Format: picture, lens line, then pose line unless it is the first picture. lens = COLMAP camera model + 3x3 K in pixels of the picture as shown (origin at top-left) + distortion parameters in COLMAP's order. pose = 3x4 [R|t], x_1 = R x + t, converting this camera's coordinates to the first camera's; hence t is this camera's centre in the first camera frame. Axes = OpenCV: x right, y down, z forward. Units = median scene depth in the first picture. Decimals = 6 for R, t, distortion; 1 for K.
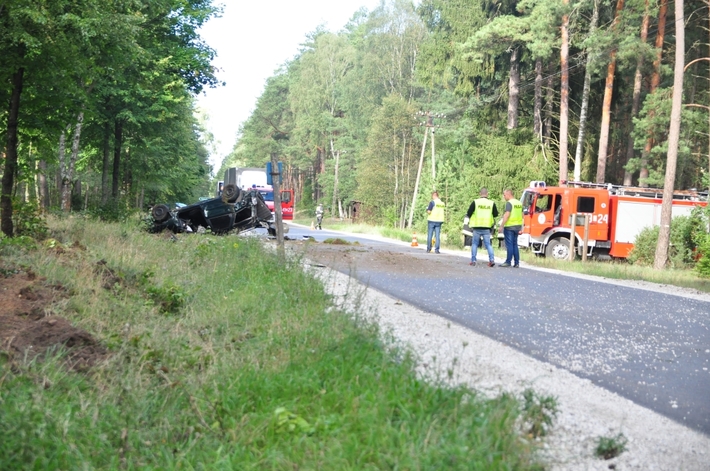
lens RADIAL K [[1513.1, 0, 358.0], [0, 1513.1, 232.6], [0, 0, 1]] dist [0.163021, 0.000000]
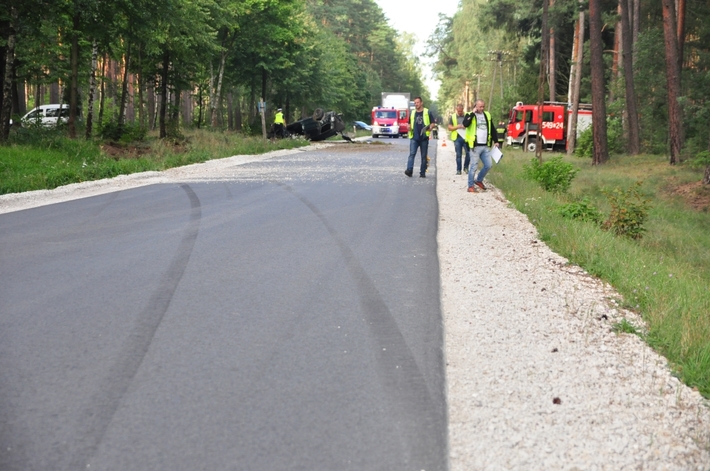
lens RADIAL K [[1523.5, 0, 354.5], [0, 1523.5, 234.5], [0, 0, 1]] dist [0.094154, 0.000000]
pose [[0.987214, -0.010102, -0.159079, 0.184082], [0.018810, 0.998400, 0.053328, 0.013588], [0.158285, -0.055639, 0.985825, -0.519355]]
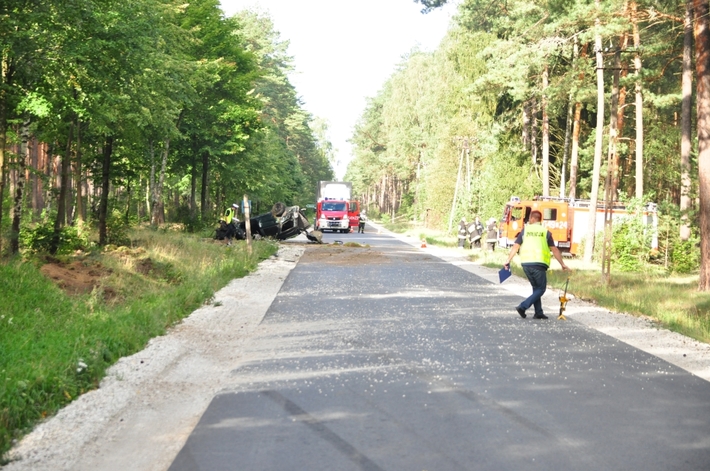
lens RADIAL K [[1523.5, 0, 356.0], [0, 1523.5, 236.6], [0, 0, 1]] dist [0.094154, 0.000000]
pose [[0.995862, -0.011690, -0.090123, 0.093061], [0.011778, 0.999931, 0.000443, -0.001599], [0.090112, -0.001502, 0.995931, -0.296673]]
